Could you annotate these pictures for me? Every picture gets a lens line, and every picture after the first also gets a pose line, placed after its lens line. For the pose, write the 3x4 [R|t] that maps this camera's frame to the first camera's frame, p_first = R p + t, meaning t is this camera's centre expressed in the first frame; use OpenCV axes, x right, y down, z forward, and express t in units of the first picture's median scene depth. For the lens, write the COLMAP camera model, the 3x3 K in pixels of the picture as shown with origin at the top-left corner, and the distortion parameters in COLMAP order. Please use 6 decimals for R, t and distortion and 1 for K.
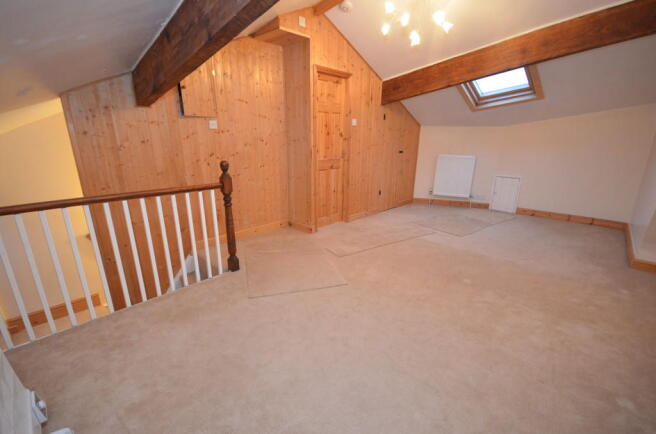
lens RADIAL K [[286.5, 0, 327.5], [0, 286.5, 221.1], [0, 0, 1]] dist [-0.012402, -0.000426]
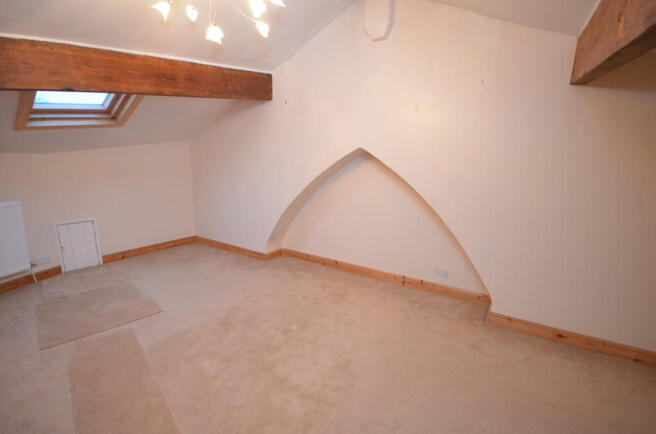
lens RADIAL K [[286.5, 0, 327.5], [0, 286.5, 221.1], [0, 0, 1]] dist [-0.012402, -0.000426]
pose [[-0.176958, -0.200062, 0.963671, -0.216761], [0.260317, 0.934741, 0.241858, -0.189996], [-0.949169, 0.293658, -0.113330, 0.529286]]
